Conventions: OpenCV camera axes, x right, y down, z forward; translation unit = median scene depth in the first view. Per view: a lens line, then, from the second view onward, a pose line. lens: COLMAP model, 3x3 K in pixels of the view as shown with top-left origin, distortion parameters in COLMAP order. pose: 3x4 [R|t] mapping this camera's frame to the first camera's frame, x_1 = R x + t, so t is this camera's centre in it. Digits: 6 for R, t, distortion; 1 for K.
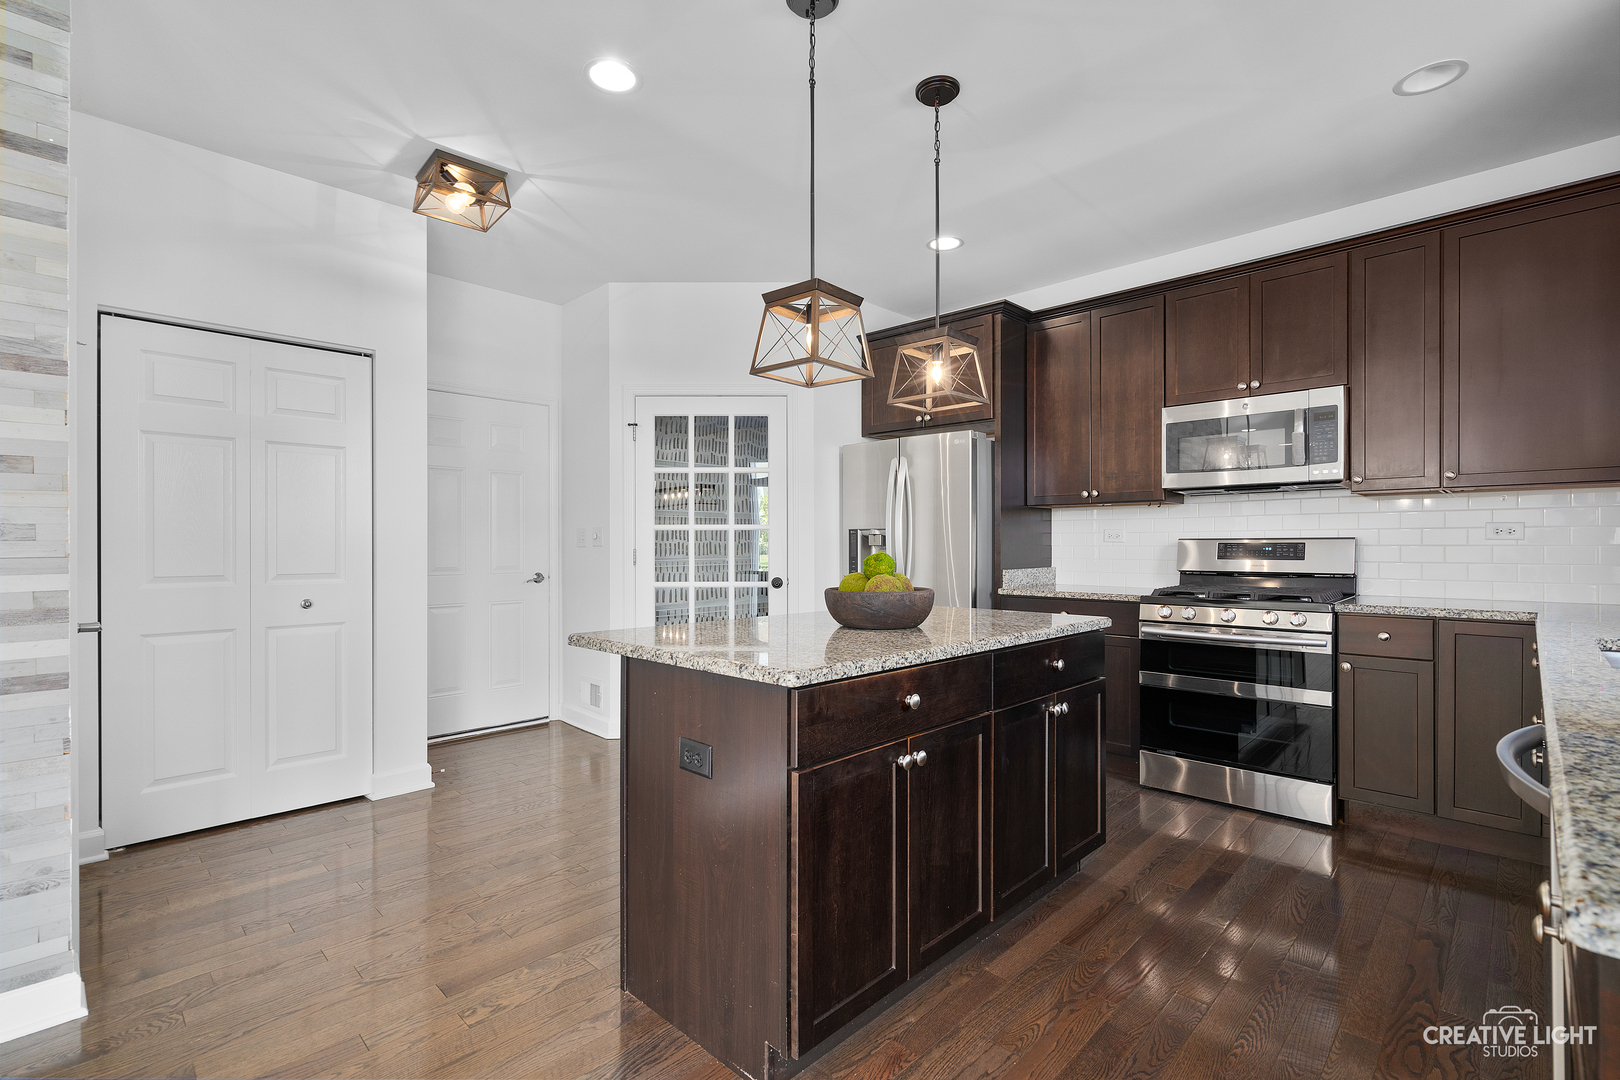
lens RADIAL K [[747.6, 0, 810.0], [0, 747.6, 540.0], [0, 0, 1]] dist [0.002186, 0.000651]
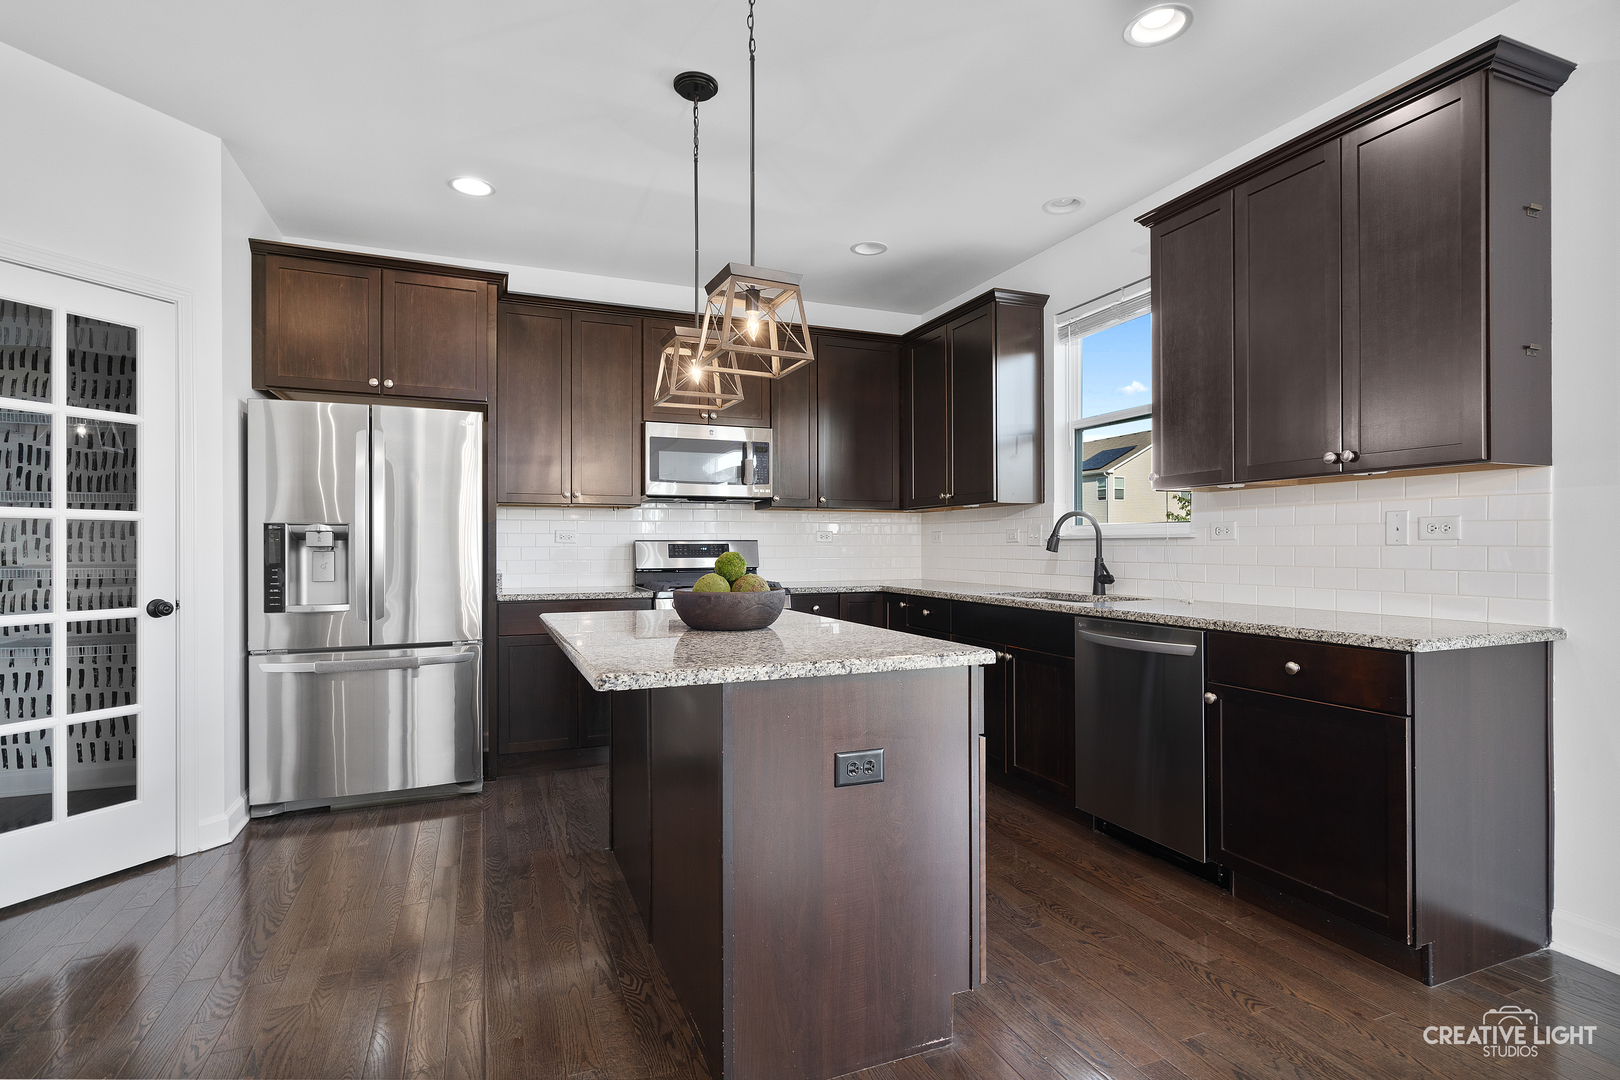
lens RADIAL K [[803.8, 0, 810.0], [0, 803.8, 540.0], [0, 0, 1]] dist [-0.048781, 0.000499]
pose [[0.407519, 0.007436, 0.913166, -0.496187], [-0.005938, 0.999967, -0.005493, 0.003151], [-0.913177, -0.003184, 0.407550, 0.282634]]
